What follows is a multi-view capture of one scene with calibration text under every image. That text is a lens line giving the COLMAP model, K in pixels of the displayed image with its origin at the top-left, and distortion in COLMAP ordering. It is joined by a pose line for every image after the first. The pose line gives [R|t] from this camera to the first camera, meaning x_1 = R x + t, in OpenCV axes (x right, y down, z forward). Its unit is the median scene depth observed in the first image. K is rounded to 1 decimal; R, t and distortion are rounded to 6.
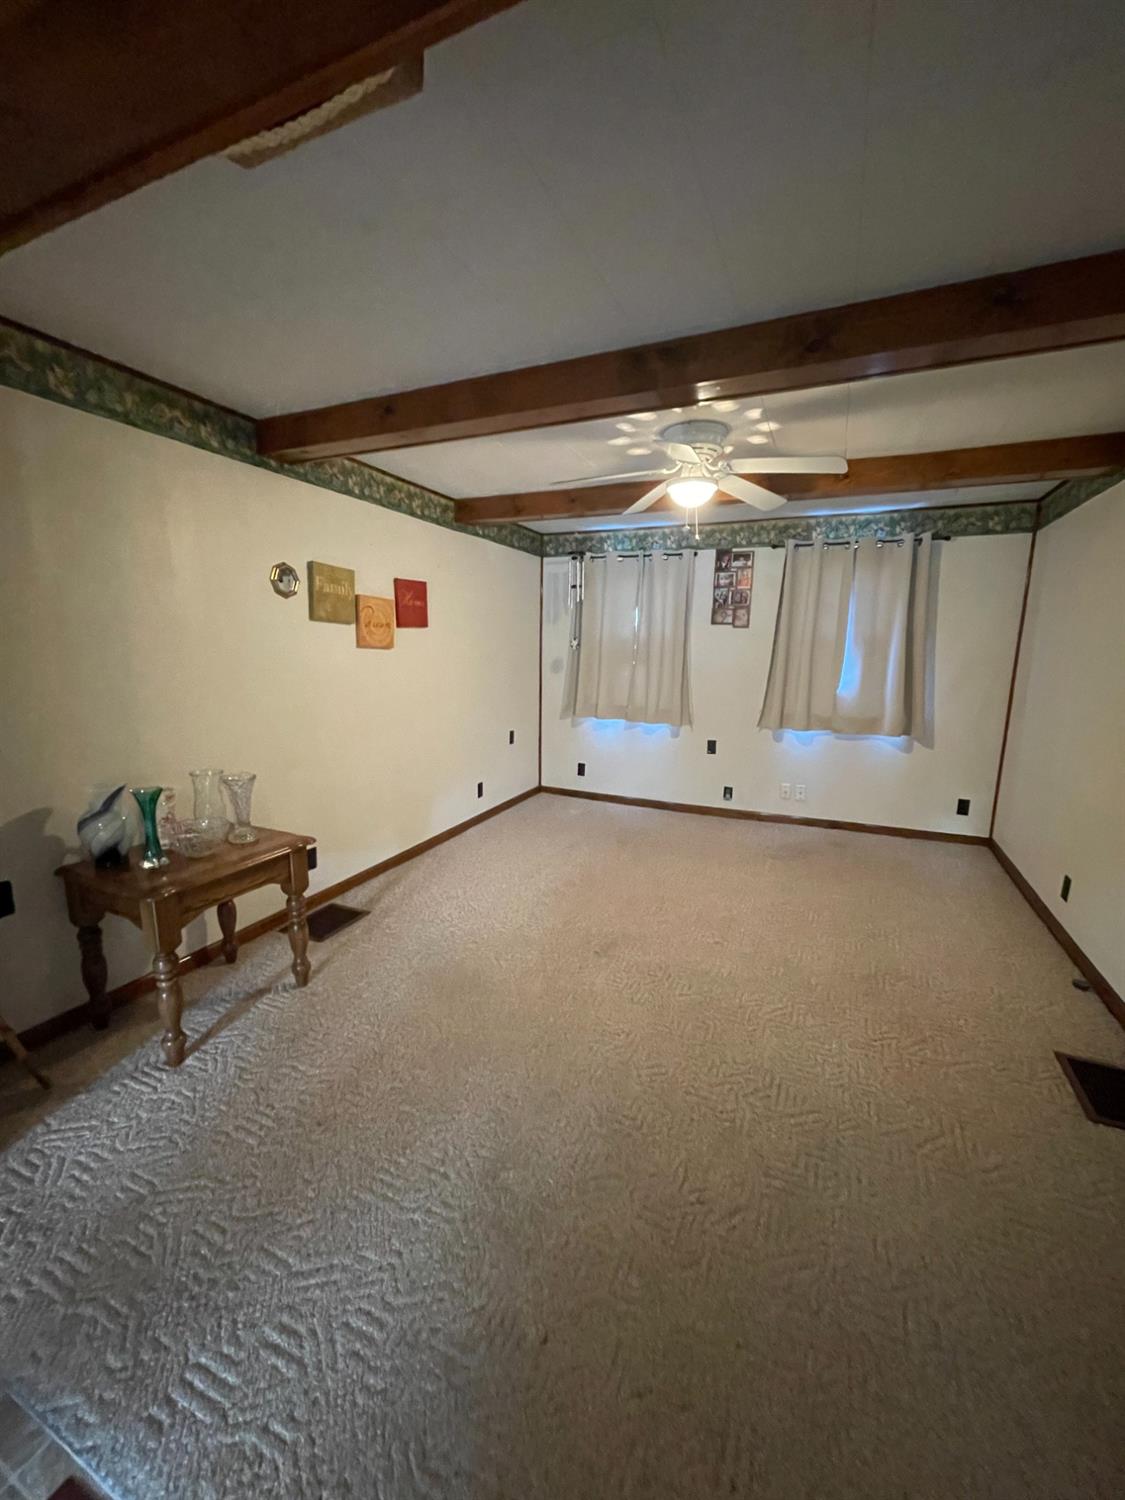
lens RADIAL K [[604.7, 0, 562.1], [0, 604.7, 748.5], [0, 0, 1]] dist [-0.004420, -0.001179]
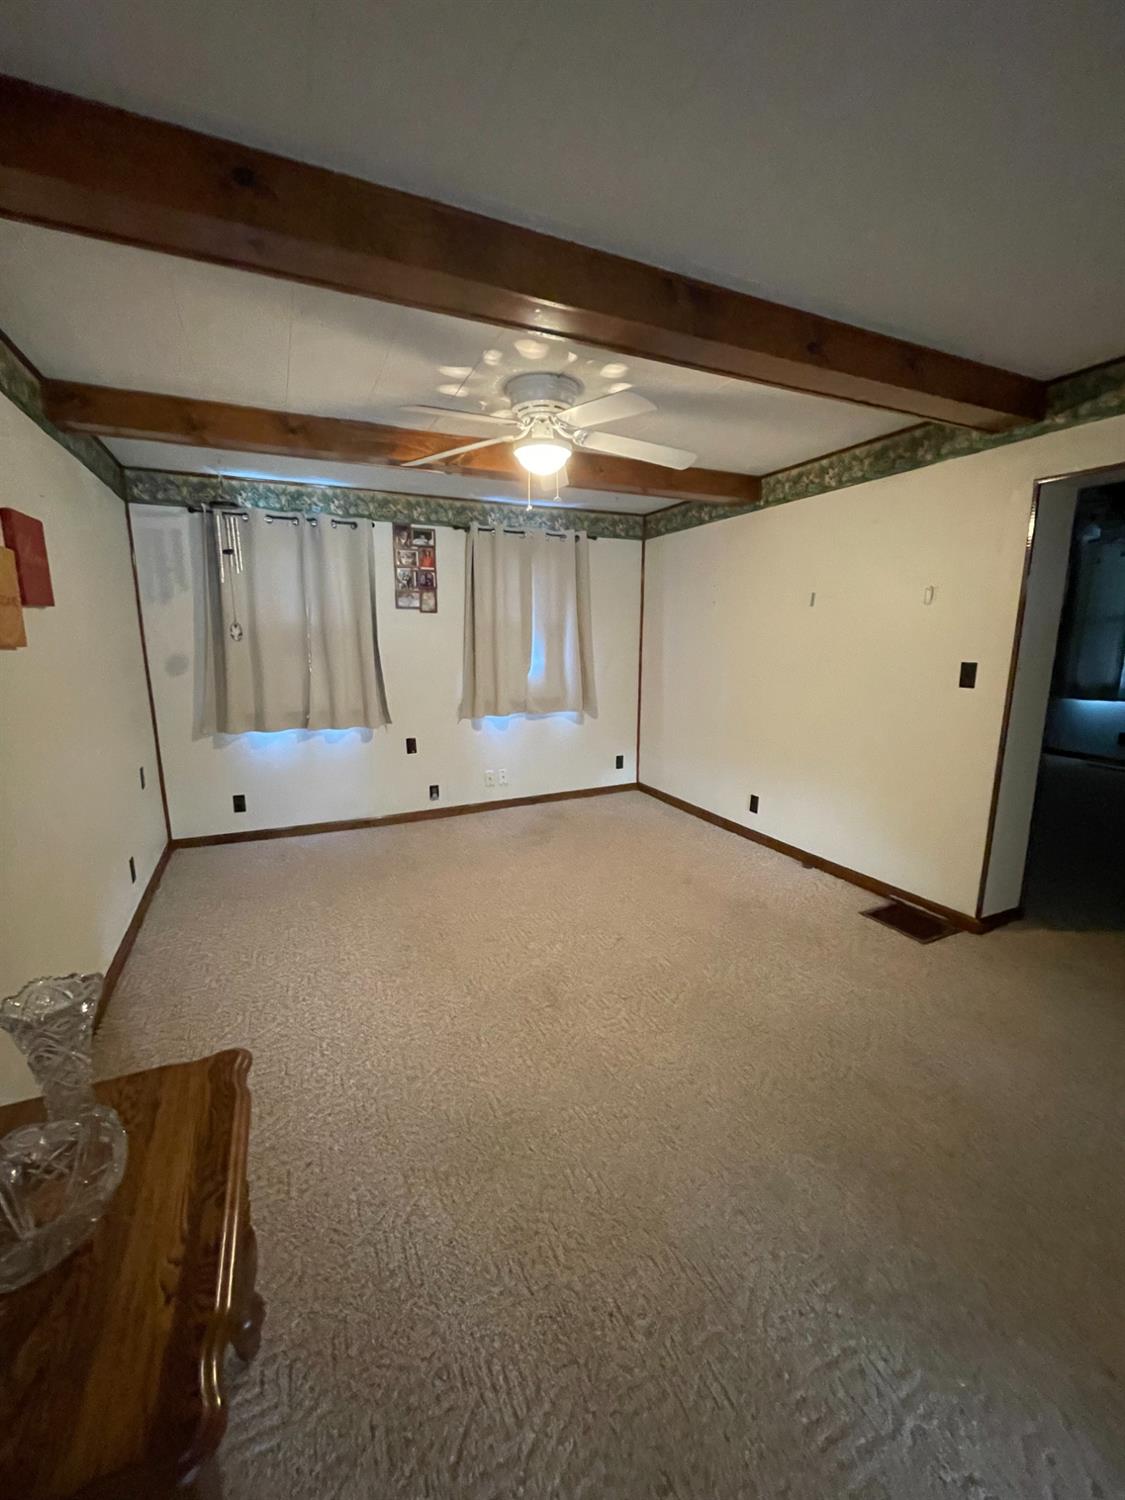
lens RADIAL K [[604.7, 0, 561.1], [0, 604.7, 747.4], [0, 0, 1]] dist [-0.004420, -0.001179]
pose [[0.648369, -0.154052, 0.745577, -0.295594], [0.138355, 0.986849, 0.083588, -0.046955], [-0.748649, 0.048958, 0.661156, 0.254091]]
